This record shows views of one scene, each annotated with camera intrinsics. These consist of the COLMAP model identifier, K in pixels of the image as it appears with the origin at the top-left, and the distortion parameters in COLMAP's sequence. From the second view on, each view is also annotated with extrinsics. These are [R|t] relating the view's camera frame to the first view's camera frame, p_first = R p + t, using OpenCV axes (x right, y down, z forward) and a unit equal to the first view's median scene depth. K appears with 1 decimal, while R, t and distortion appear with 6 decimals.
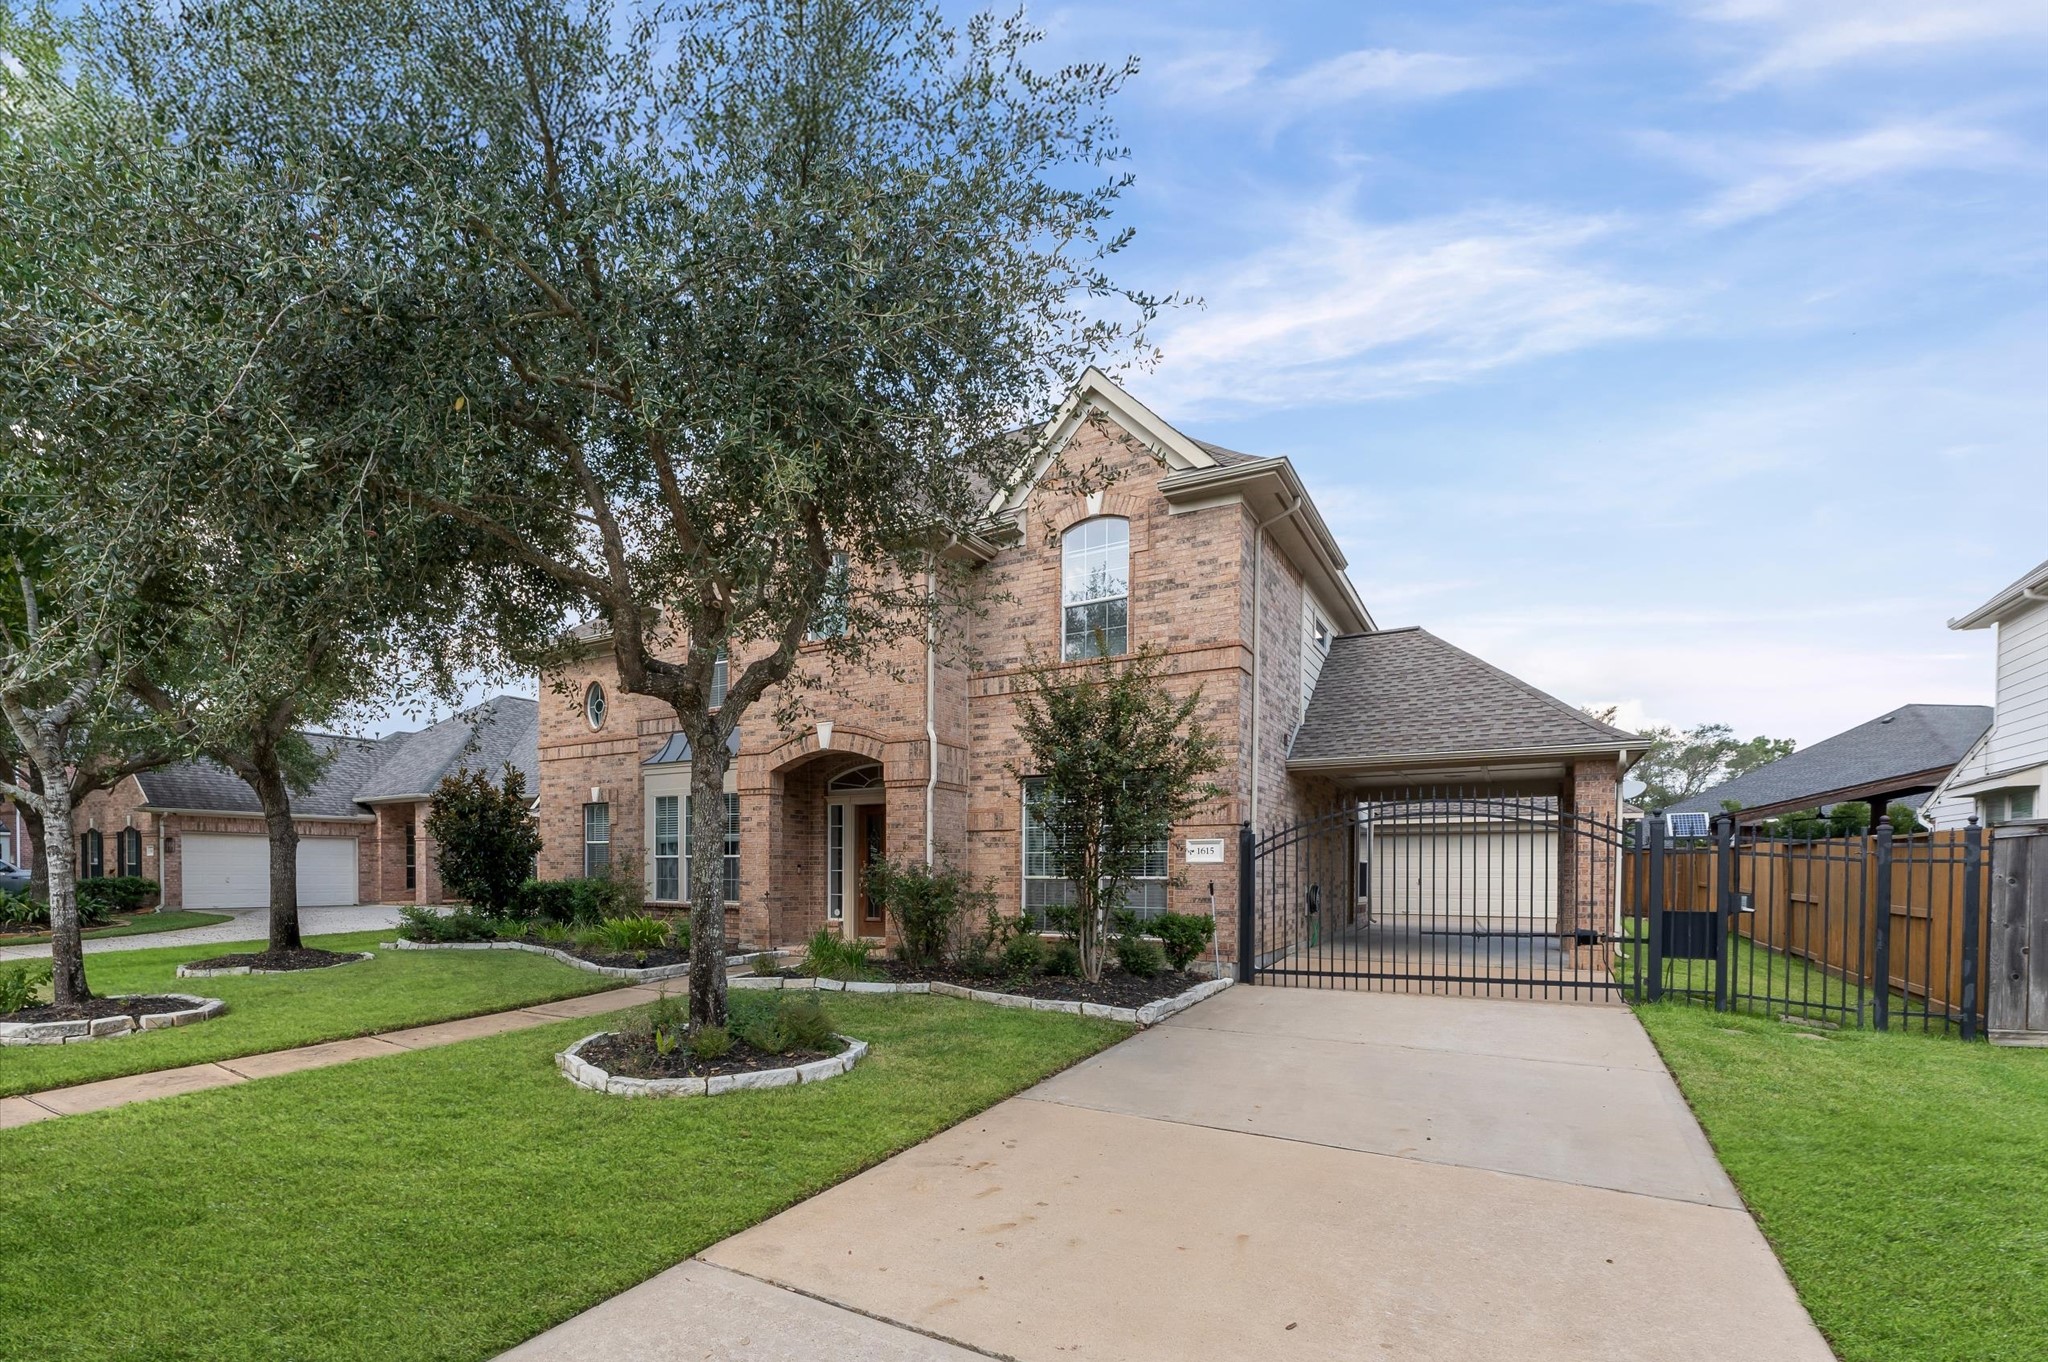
lens RADIAL K [[828.8, 0, 1003.3], [0, 828.8, 686.9], [0, 0, 1]] dist [-0.002010, -0.000235]
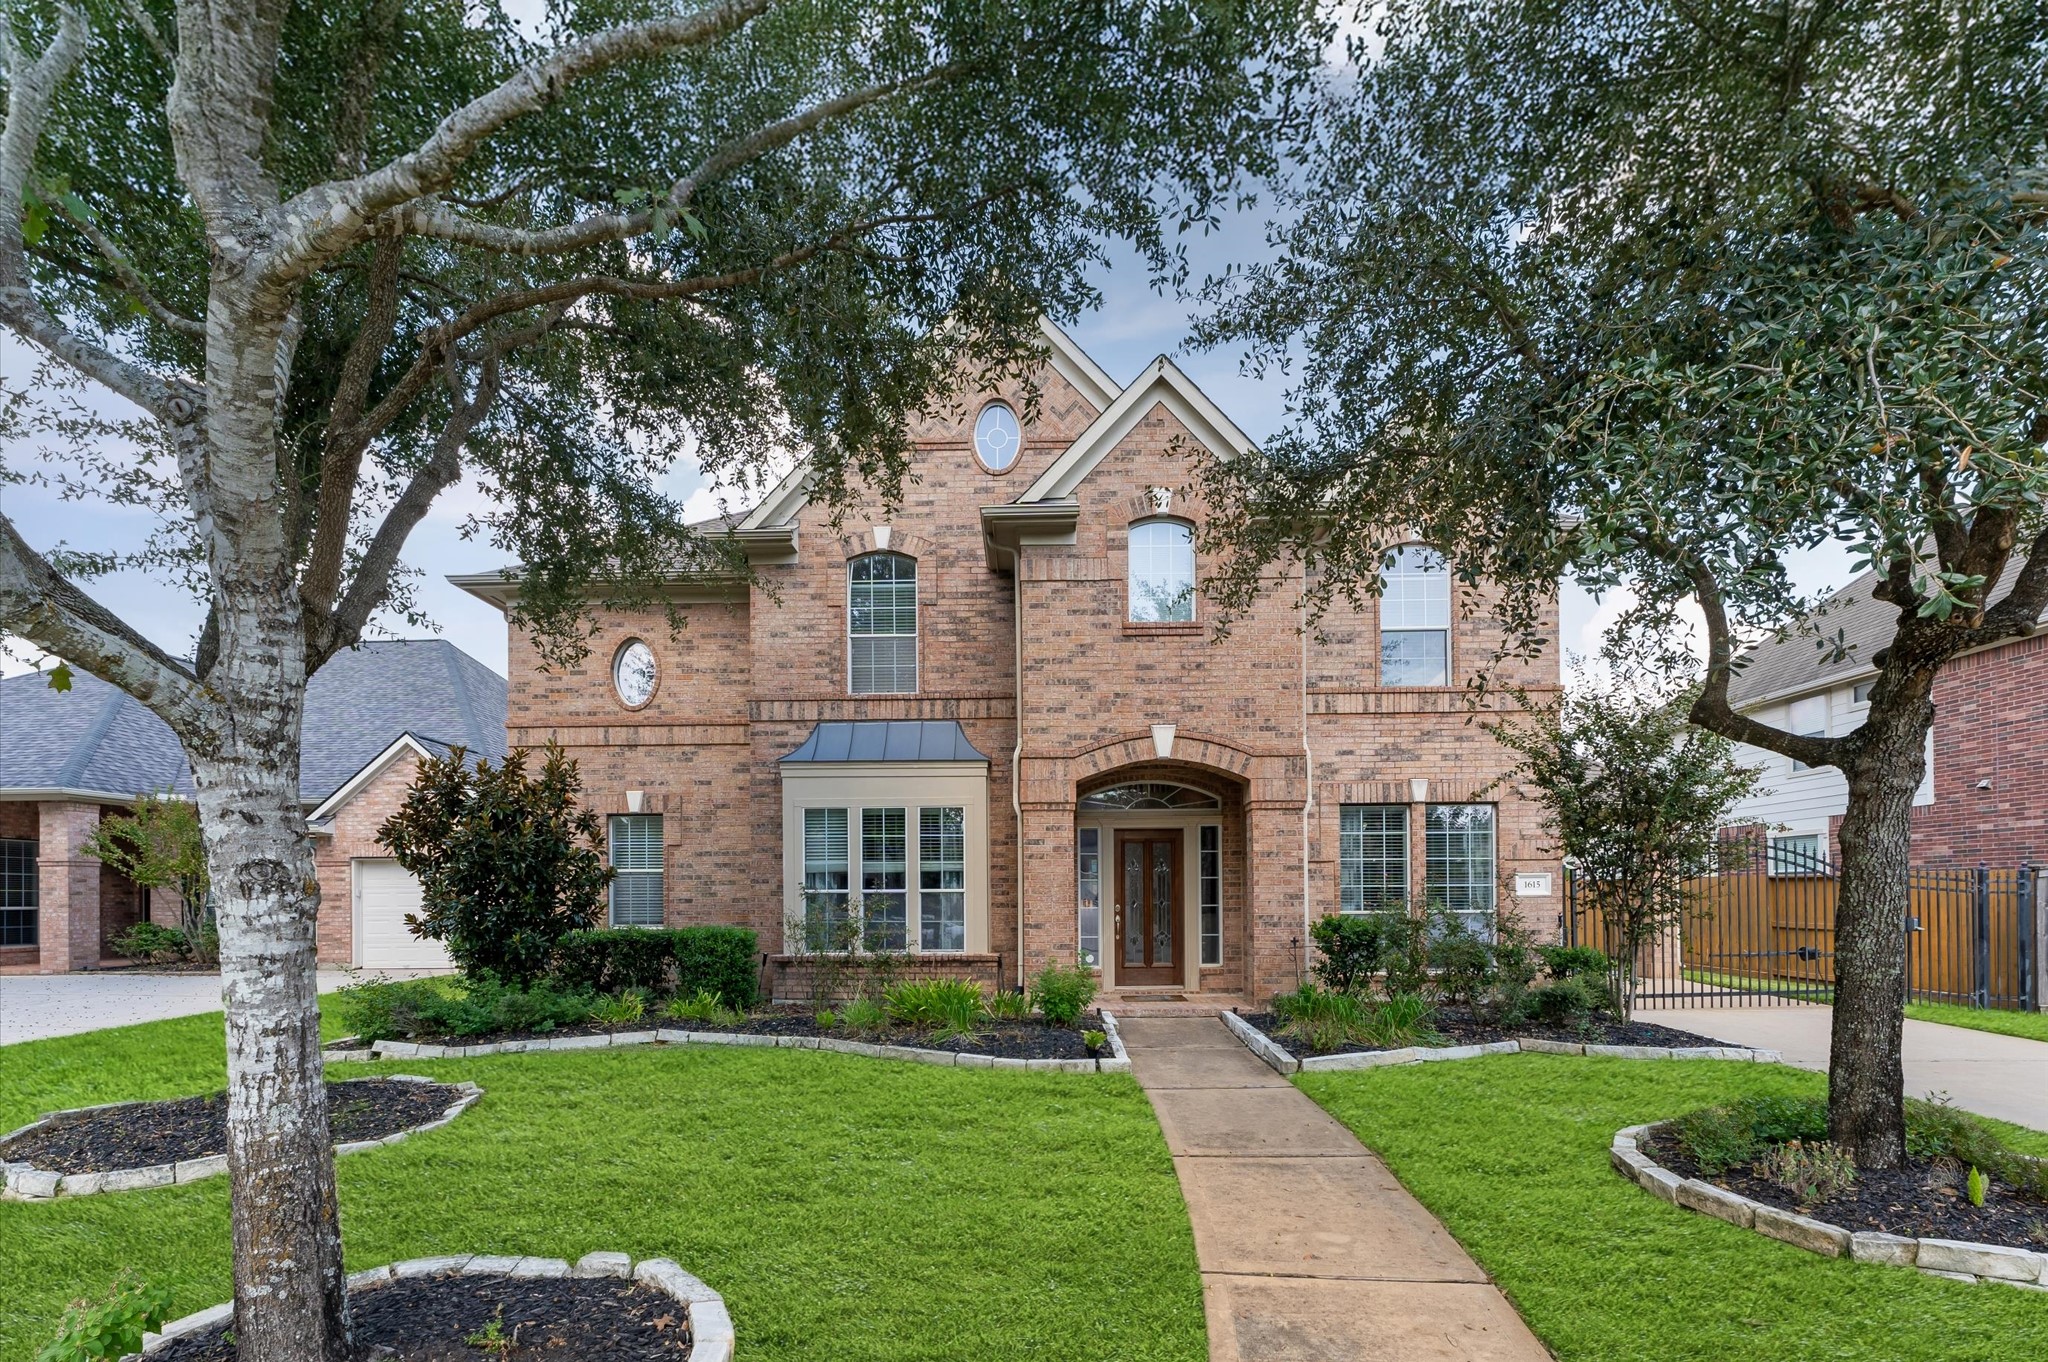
lens RADIAL K [[819.2, 0, 1020.4], [0, 819.2, 672.3], [0, 0, 1]] dist [0.001423, -0.000218]
pose [[0.886932, 0.126242, 0.444313, -0.681638], [-0.092236, 0.990958, -0.097439, 0.079866], [-0.452597, 0.045440, 0.890557, 0.331203]]
